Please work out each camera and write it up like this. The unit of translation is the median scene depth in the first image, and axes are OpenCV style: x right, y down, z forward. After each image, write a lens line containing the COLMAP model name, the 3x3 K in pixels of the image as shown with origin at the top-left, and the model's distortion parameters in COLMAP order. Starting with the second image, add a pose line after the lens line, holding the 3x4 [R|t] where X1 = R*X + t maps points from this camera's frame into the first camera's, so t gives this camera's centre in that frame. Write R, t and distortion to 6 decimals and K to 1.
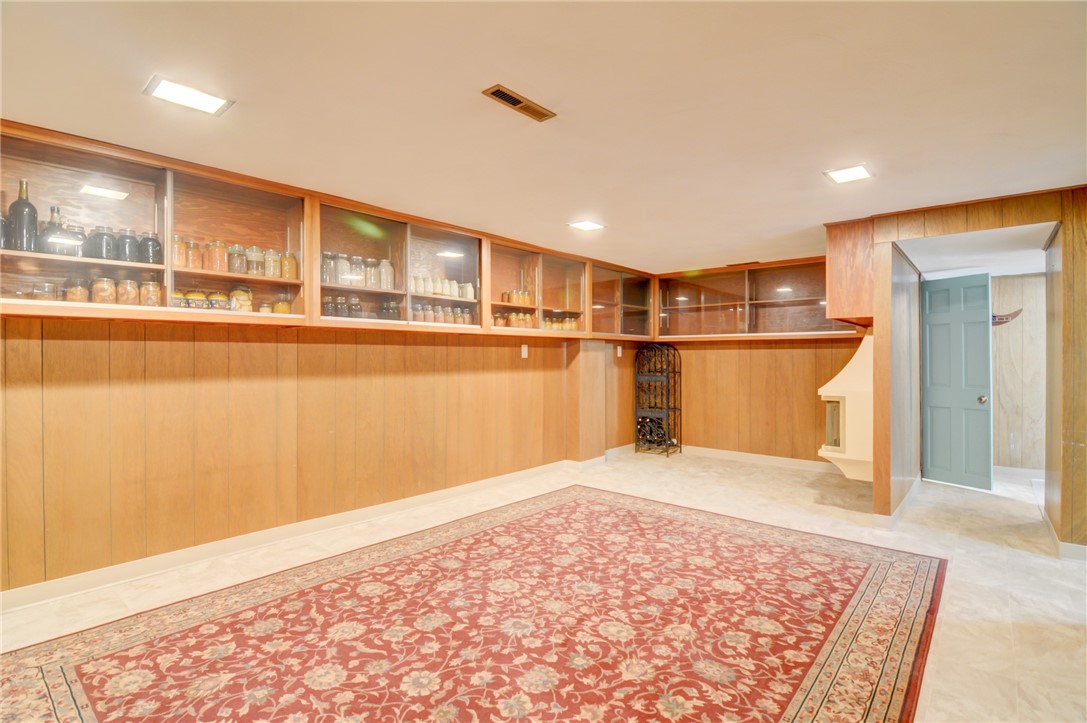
lens RADIAL K [[516.5, 0, 543.4], [0, 516.5, 359.0], [0, 0, 1]] dist [-0.014756, -0.002557]
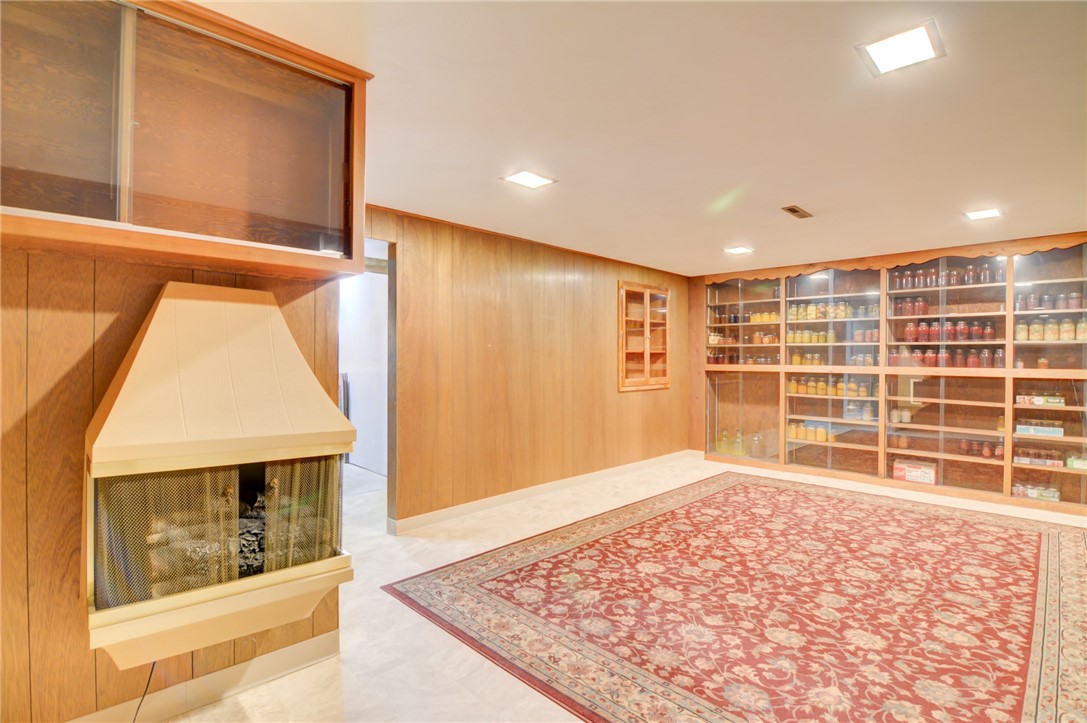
lens RADIAL K [[516.5, 0, 543.6], [0, 516.5, 358.0], [0, 0, 1]] dist [-0.014756, -0.002557]
pose [[-0.996878, -0.004878, 0.078810, 0.484094], [-0.004742, 0.999987, 0.001913, -0.005995], [-0.078819, 0.001533, -0.996888, 2.031882]]
